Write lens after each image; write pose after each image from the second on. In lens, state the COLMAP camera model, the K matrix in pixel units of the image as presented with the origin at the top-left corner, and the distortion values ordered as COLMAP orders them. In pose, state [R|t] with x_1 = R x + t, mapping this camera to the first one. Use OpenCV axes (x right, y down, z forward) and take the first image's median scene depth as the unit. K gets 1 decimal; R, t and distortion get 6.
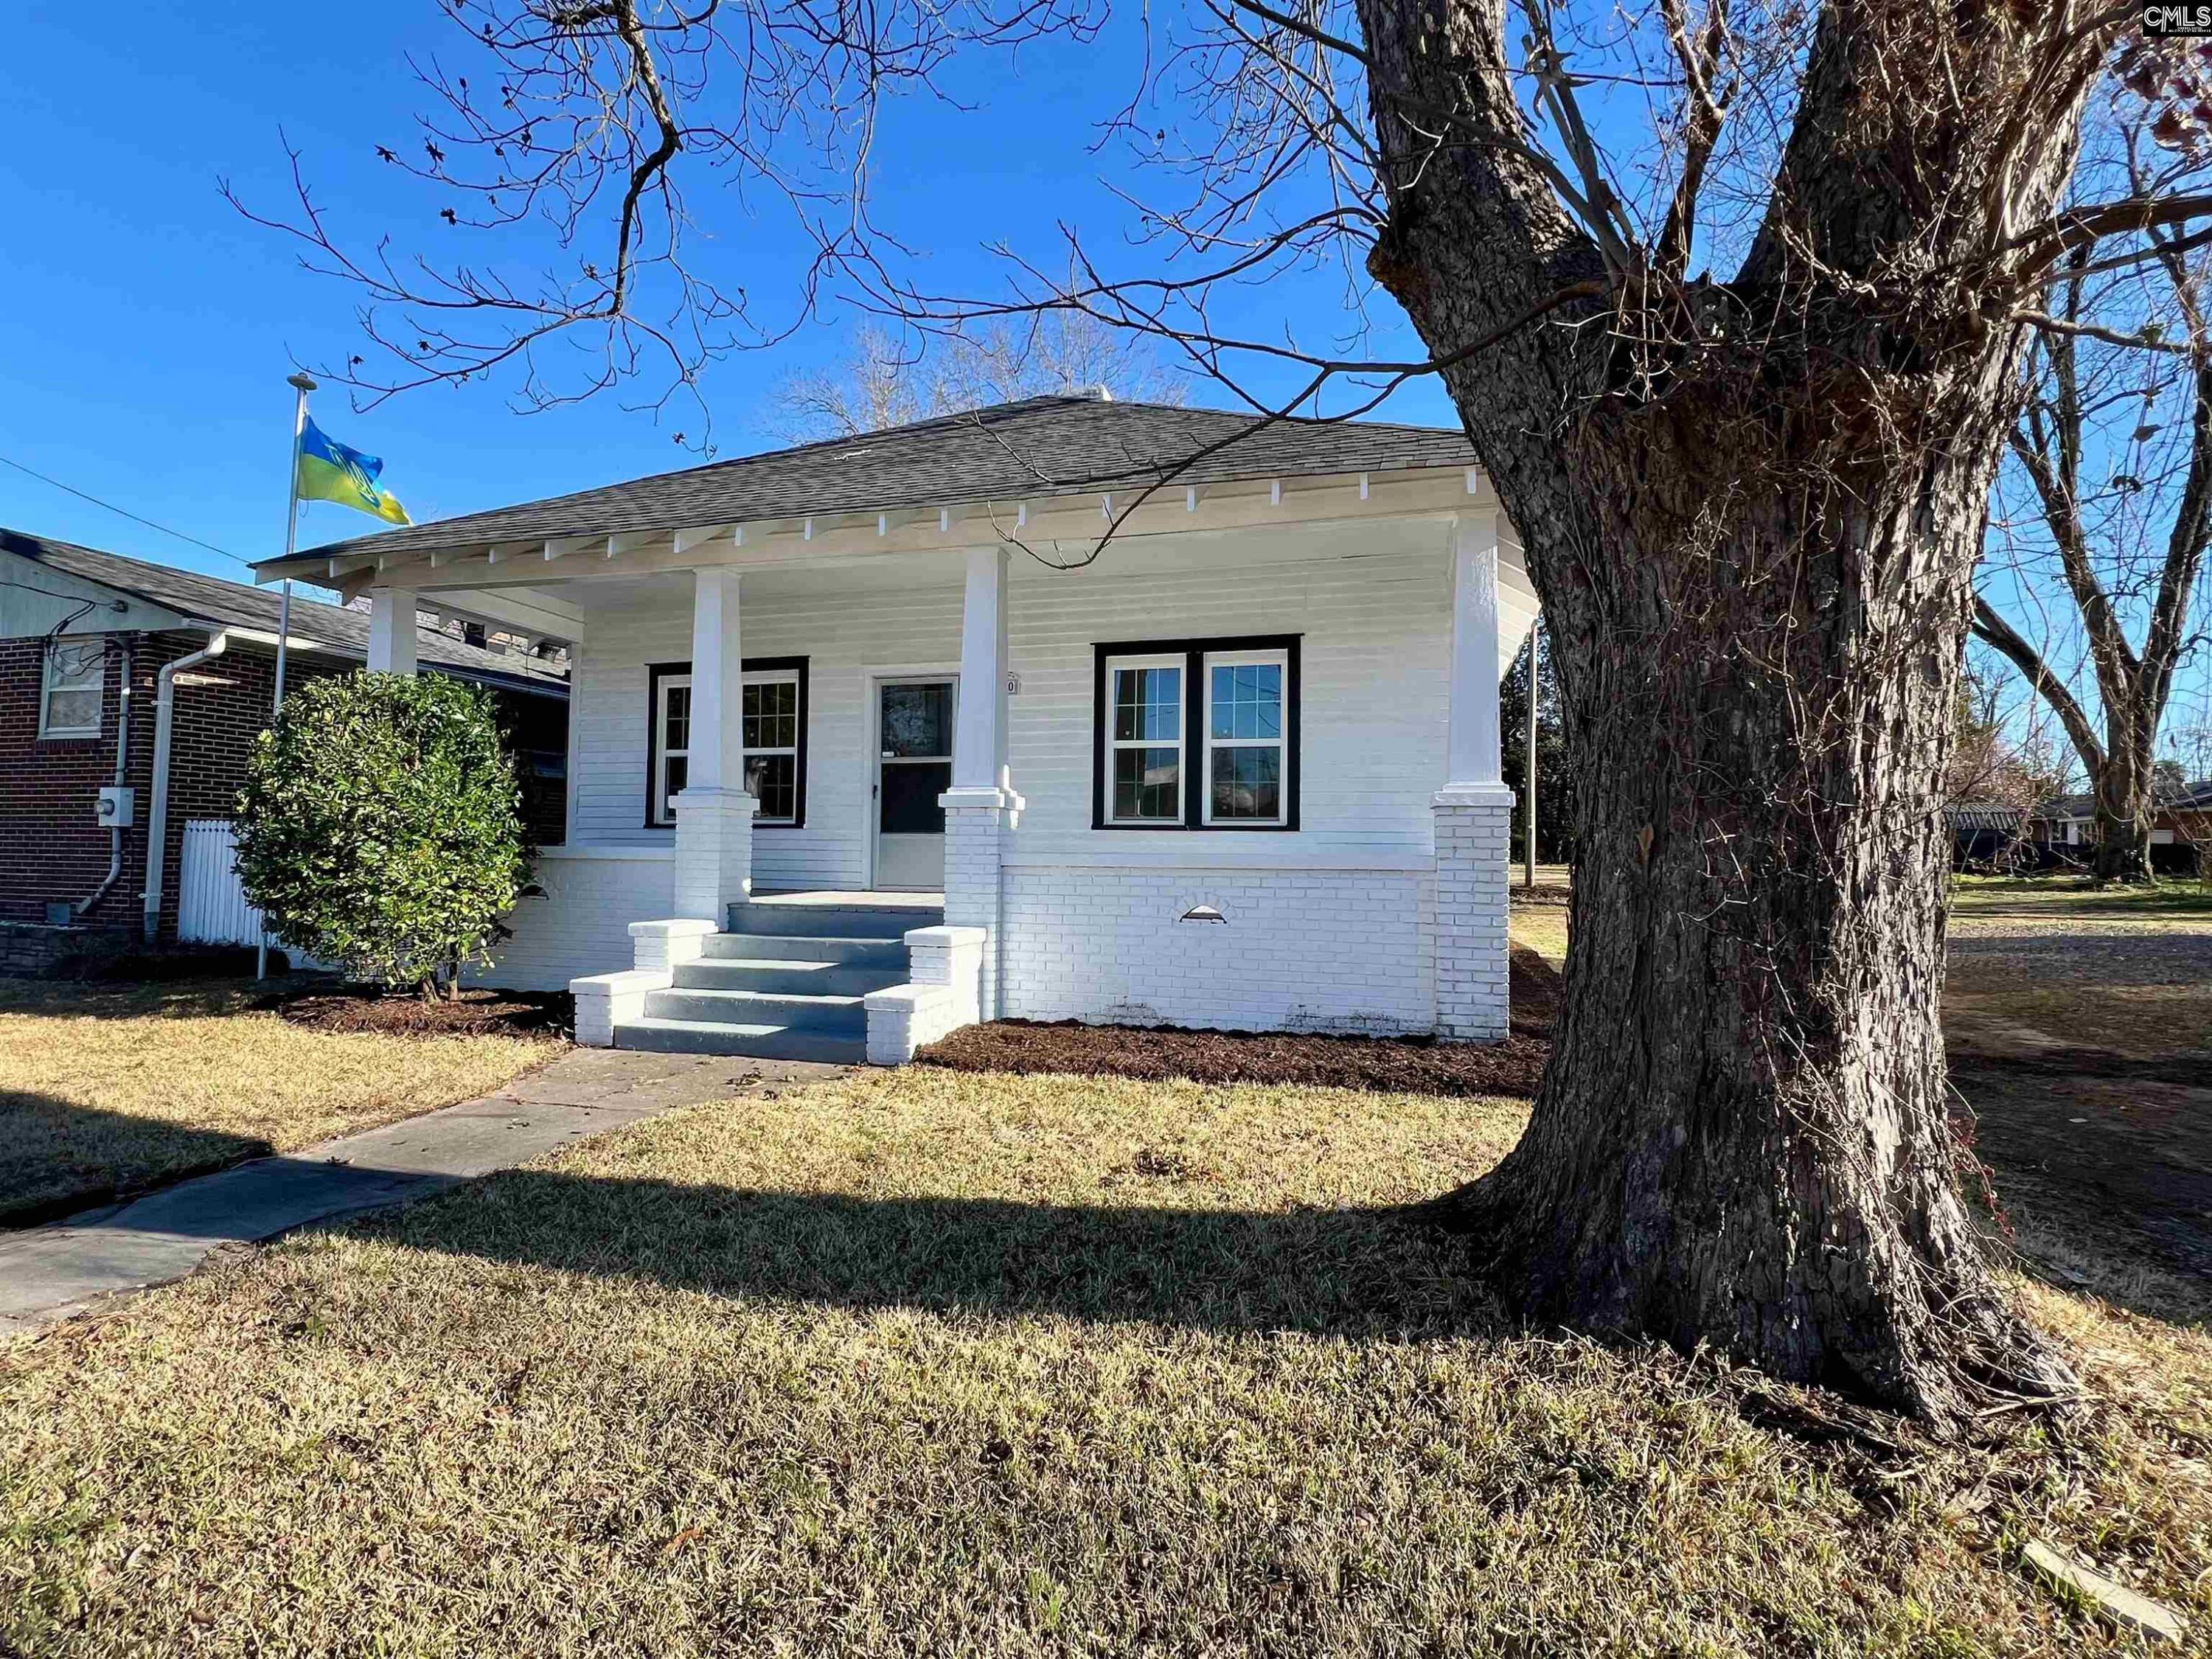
lens RADIAL K [[1043.1, 0, 1104.1], [0, 1043.1, 824.2], [0, 0, 1]] dist [-0.000708, -0.000209]
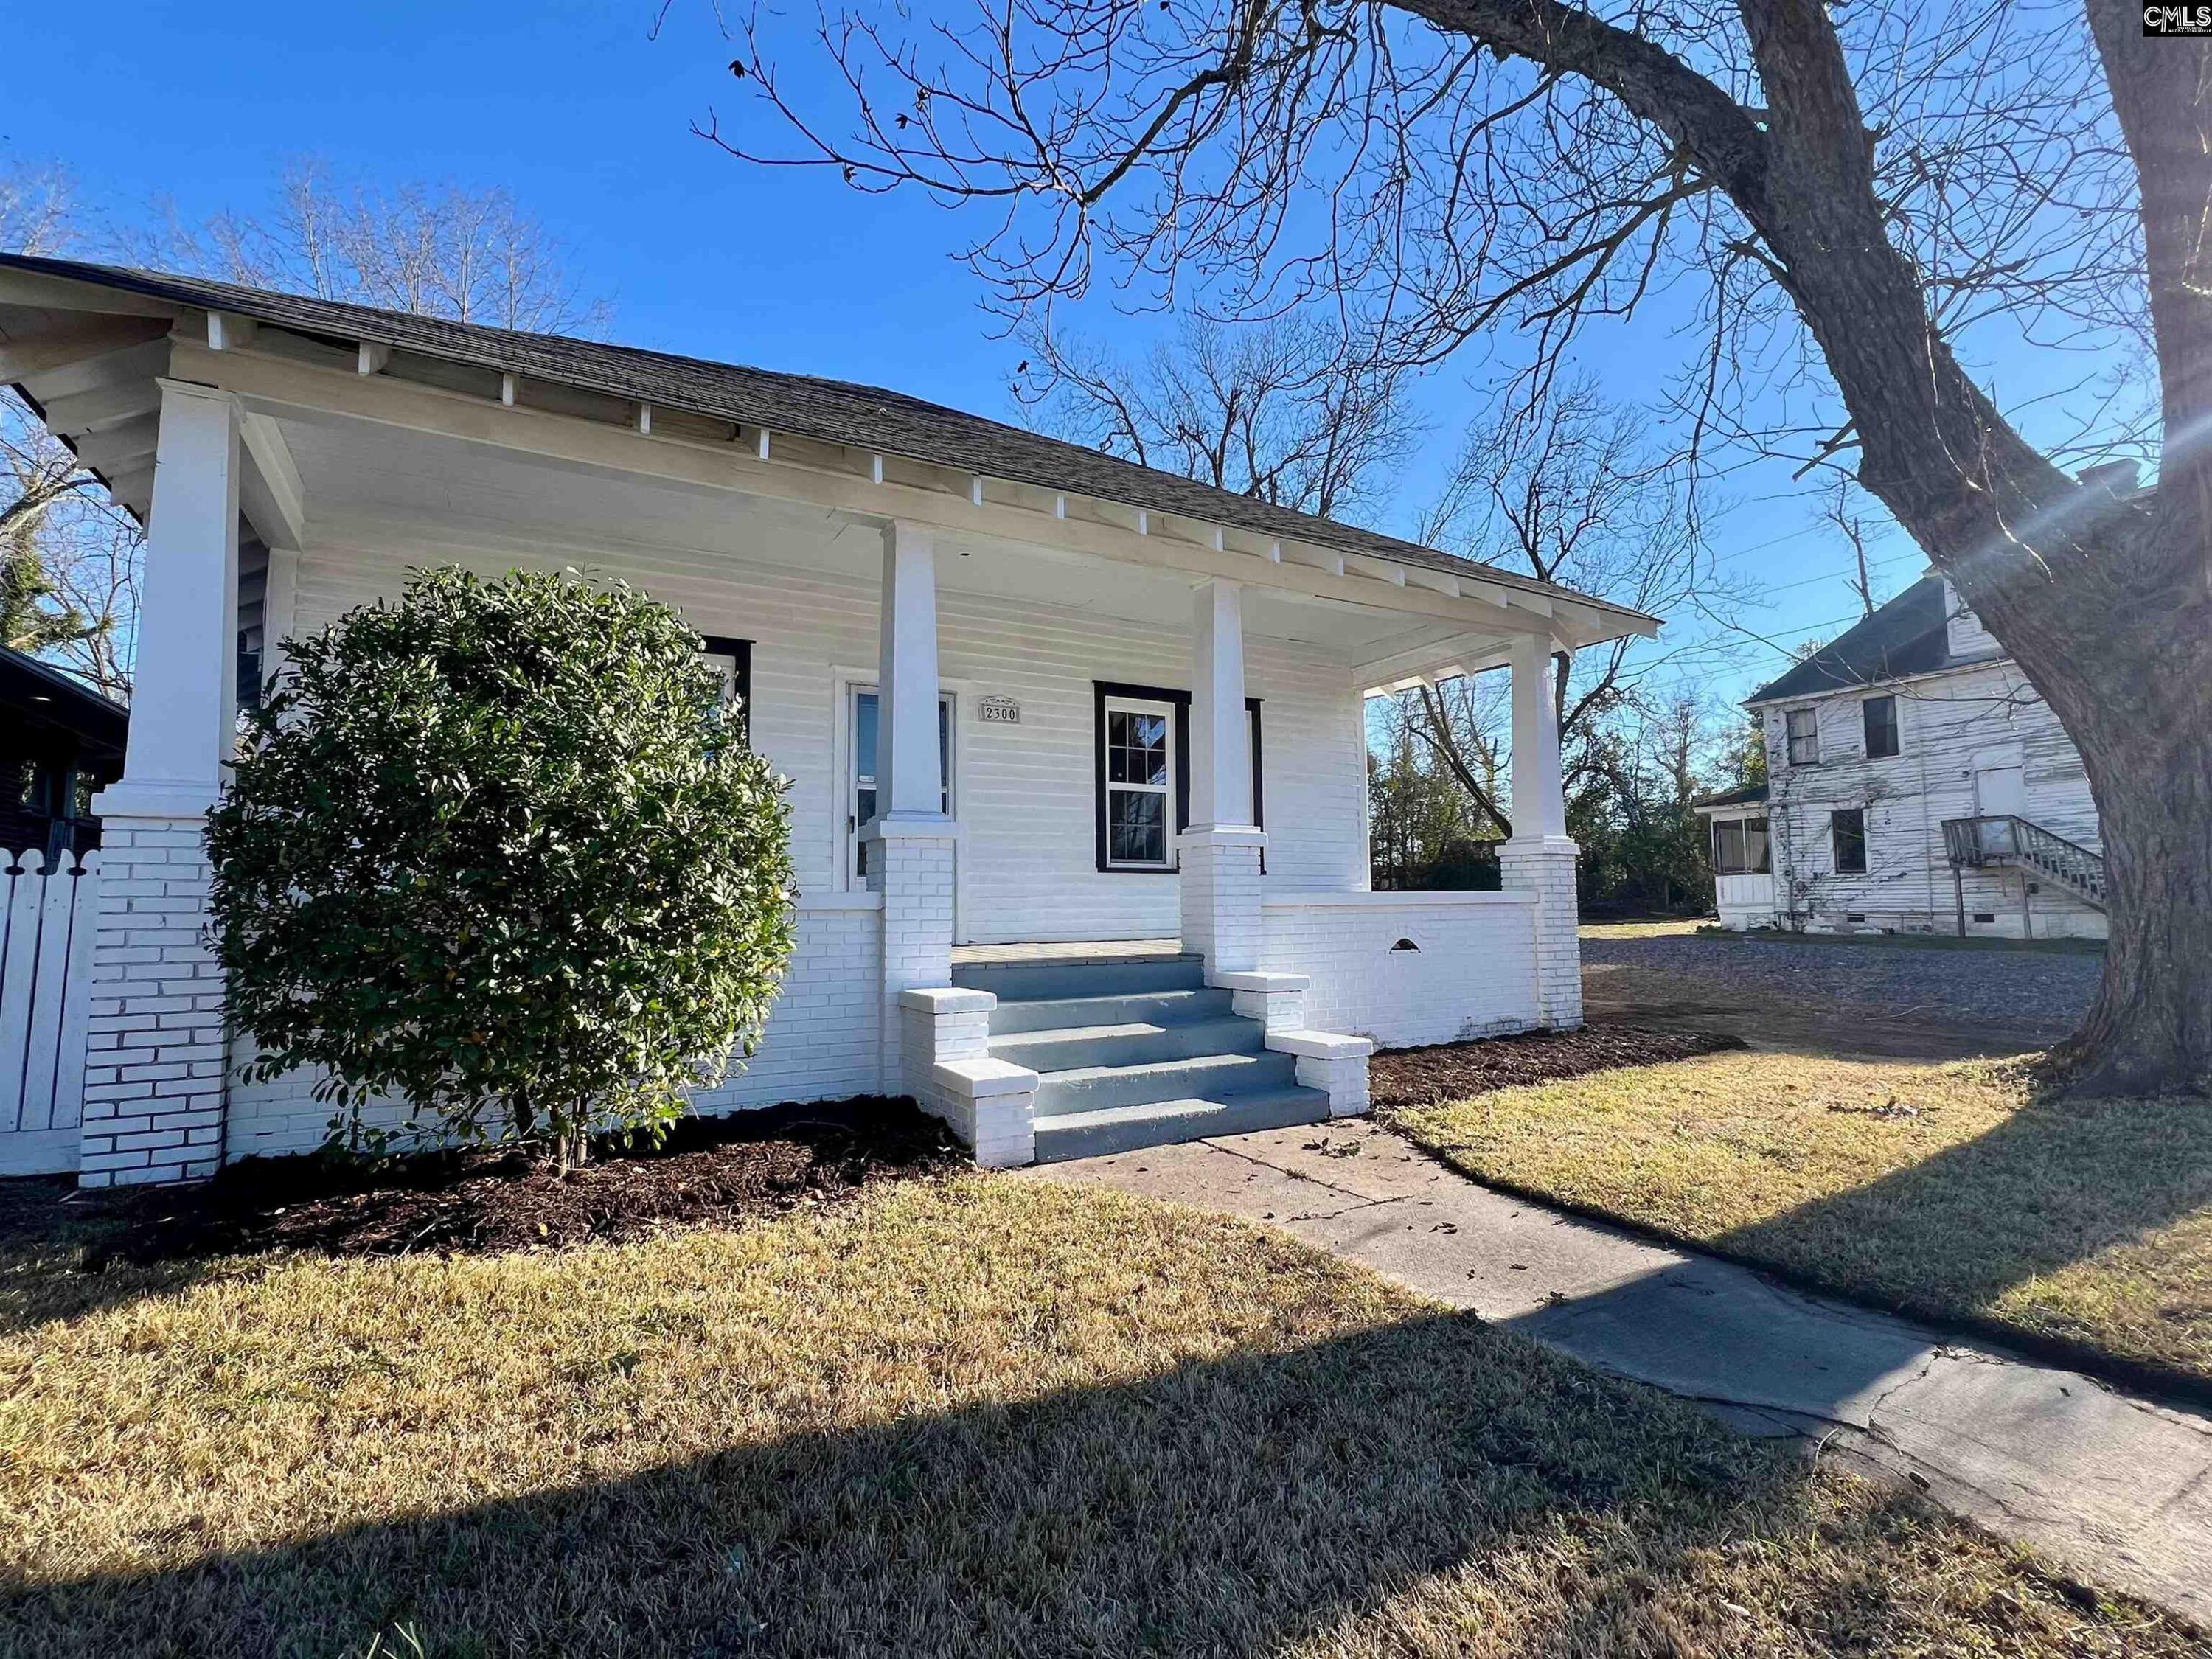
lens RADIAL K [[1043.1, 0, 1104.1], [0, 1043.1, 824.2], [0, 0, 1]] dist [-0.000708, -0.000209]
pose [[0.703901, 0.038816, 0.709237, -0.687779], [-0.002184, 0.998619, -0.052486, 0.011056], [-0.710295, 0.035396, 0.703014, 0.316425]]
